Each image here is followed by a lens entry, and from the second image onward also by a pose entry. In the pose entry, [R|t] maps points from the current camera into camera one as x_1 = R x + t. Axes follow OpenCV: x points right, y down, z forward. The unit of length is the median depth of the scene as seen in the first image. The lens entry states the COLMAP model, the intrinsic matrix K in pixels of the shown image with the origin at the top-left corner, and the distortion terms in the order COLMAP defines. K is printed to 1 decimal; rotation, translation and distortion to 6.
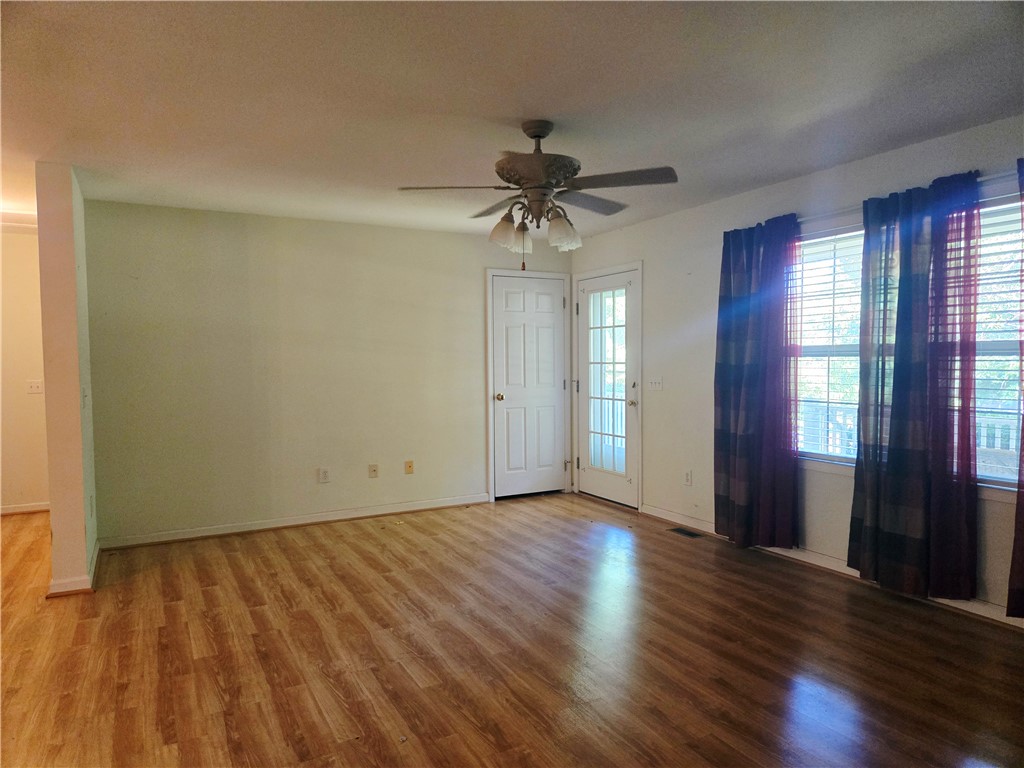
lens RADIAL K [[691.3, 0, 511.8], [0, 691.3, 385.7], [0, 0, 1]] dist [0.028636, -0.001891]
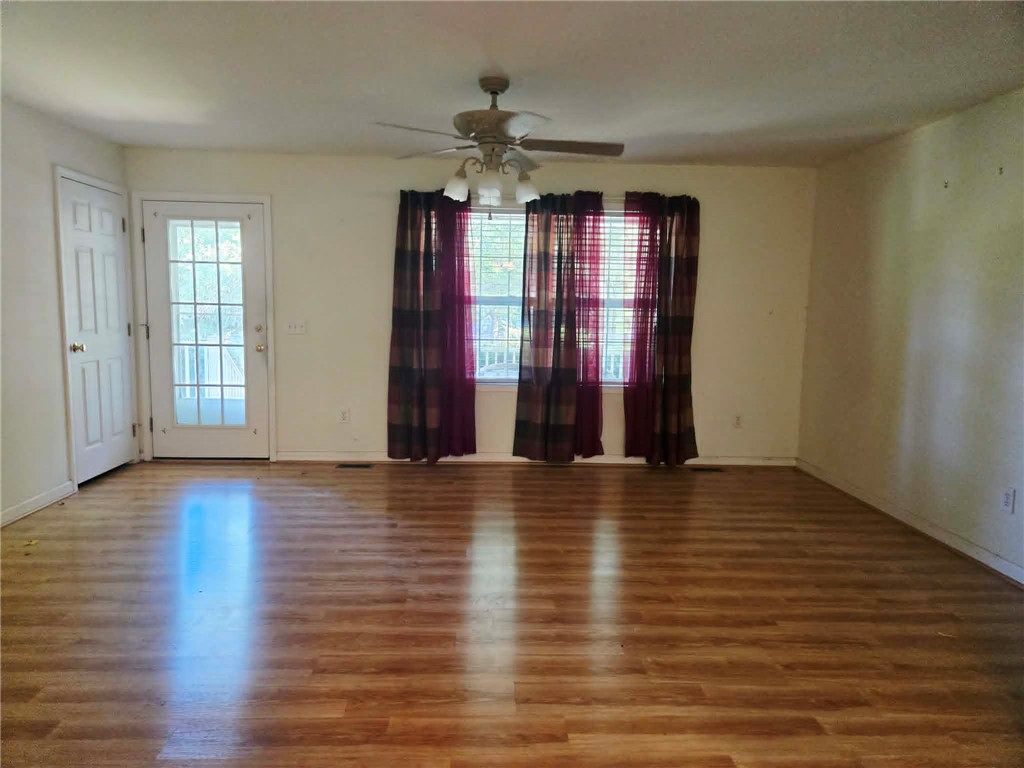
lens RADIAL K [[698.1, 0, 510.5], [0, 698.1, 383.4], [0, 0, 1]] dist [0.020099, -0.003192]
pose [[0.421678, -0.084949, 0.902758, -0.690910], [0.011529, 0.996024, 0.088340, -0.009320], [-0.906672, -0.026844, 0.420981, 0.375117]]
